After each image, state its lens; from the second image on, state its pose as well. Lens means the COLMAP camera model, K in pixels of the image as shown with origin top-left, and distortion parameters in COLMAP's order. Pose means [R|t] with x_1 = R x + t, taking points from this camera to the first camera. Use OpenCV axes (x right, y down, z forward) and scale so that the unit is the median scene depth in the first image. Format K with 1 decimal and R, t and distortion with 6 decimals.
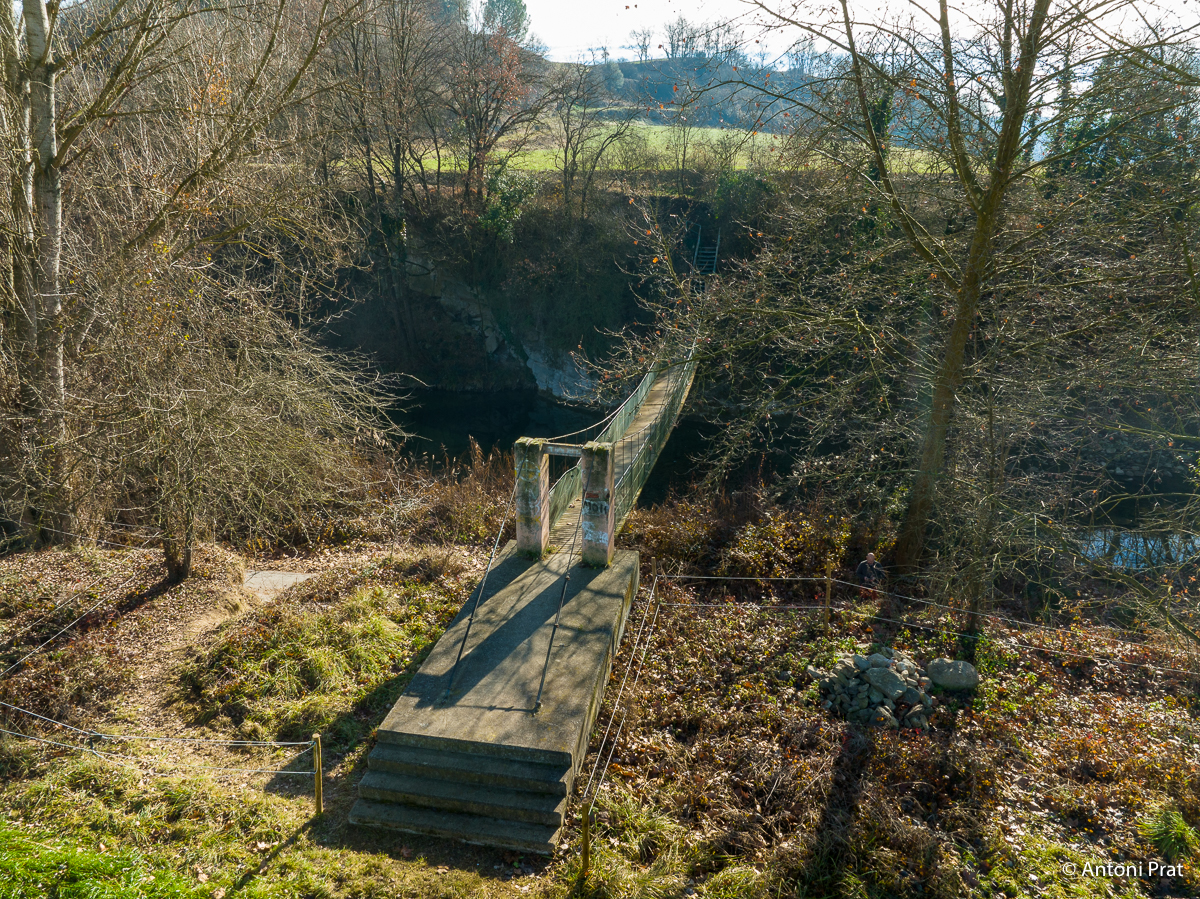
lens RADIAL K [[848.5, 0, 602.7], [0, 848.5, 454.9], [0, 0, 1]] dist [-0.034595, 0.003228]
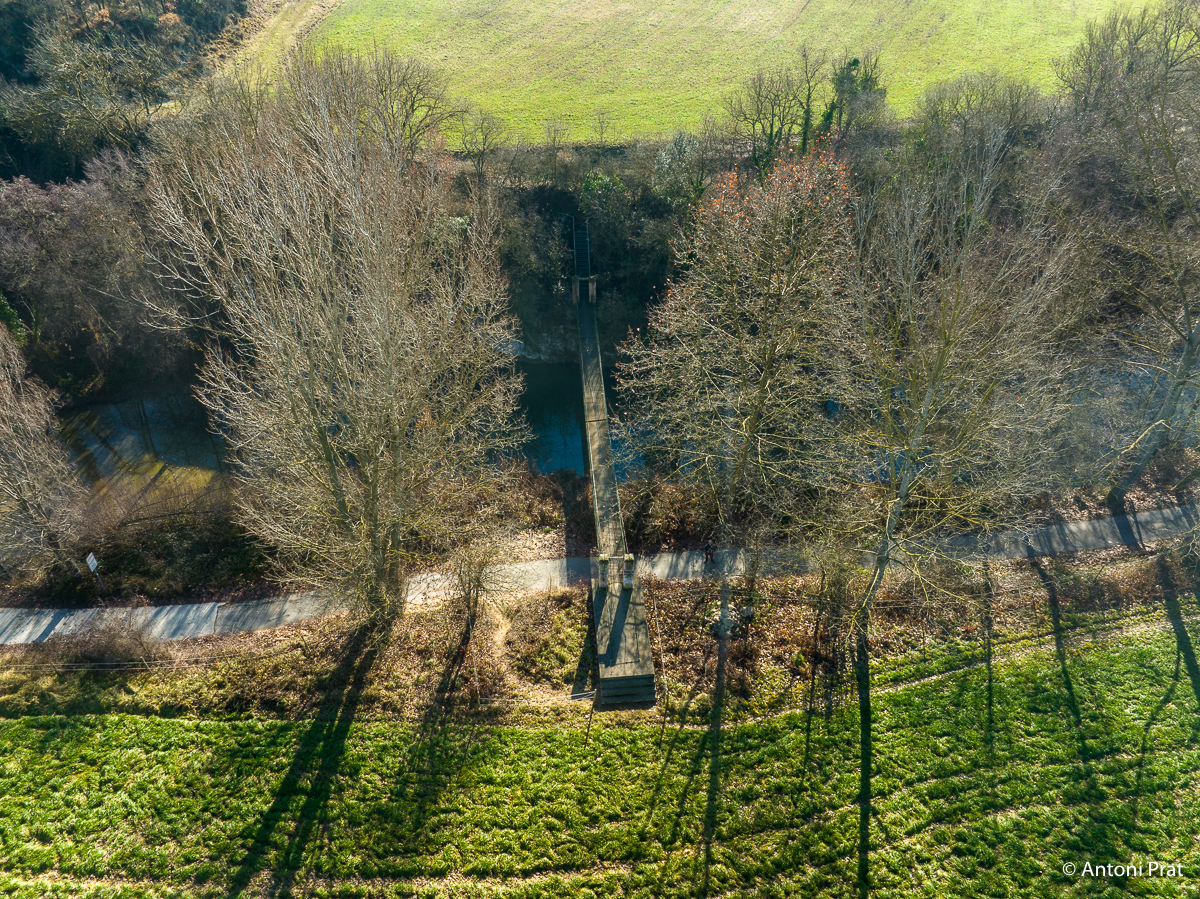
lens RADIAL K [[848.5, 0, 599.3], [0, 848.5, 445.6], [0, 0, 1]] dist [-0.034595, 0.003228]
pose [[0.964396, -0.180884, 0.192930, -0.577214], [0.089994, 0.910437, 0.403740, -1.499946], [-0.248681, -0.372002, 0.894300, -1.374688]]
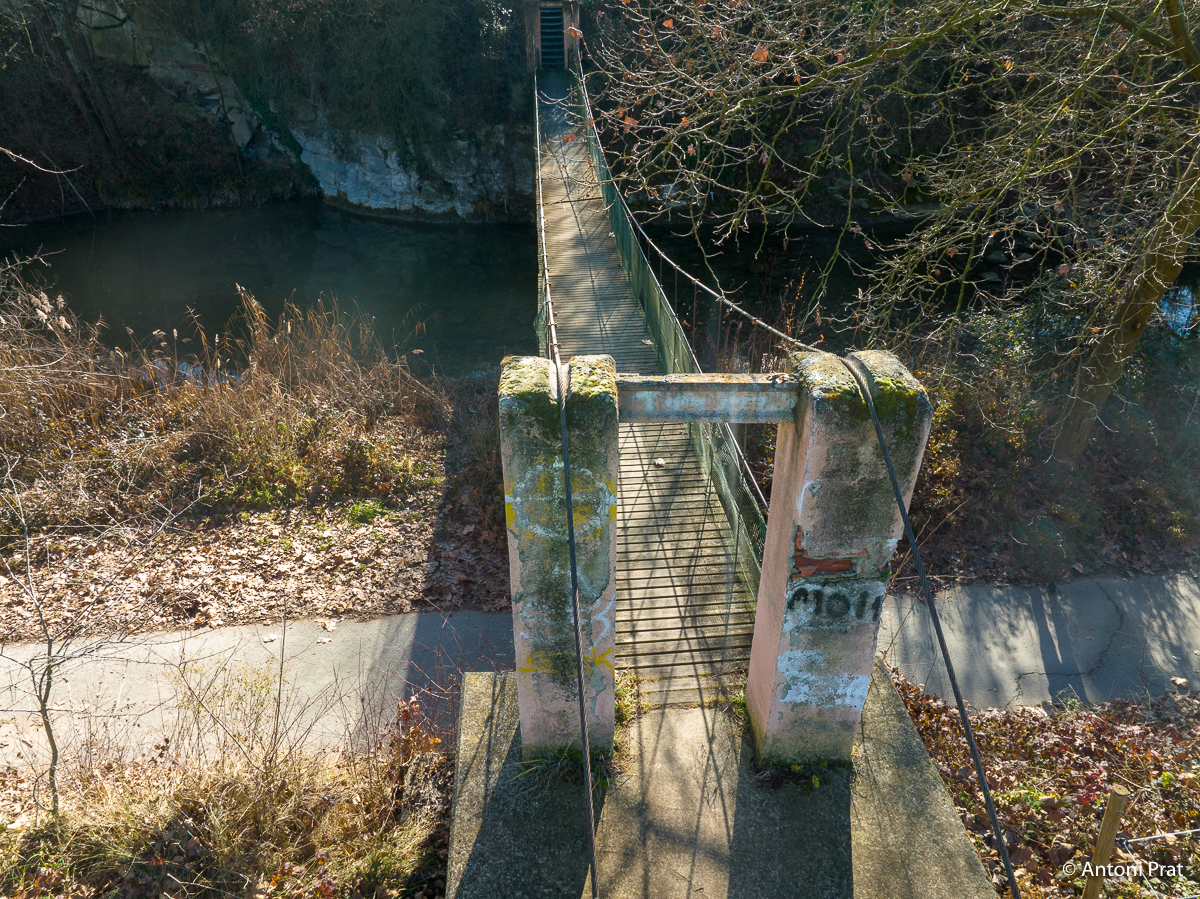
lens RADIAL K [[848.5, 0, 596.0], [0, 848.5, 444.8], [0, 0, 1]] dist [-0.034595, 0.003228]
pose [[0.965261, -0.139572, 0.220888, -0.130368], [0.088407, 0.969975, 0.226569, -0.050659], [-0.245879, -0.199170, 0.948617, 0.780896]]
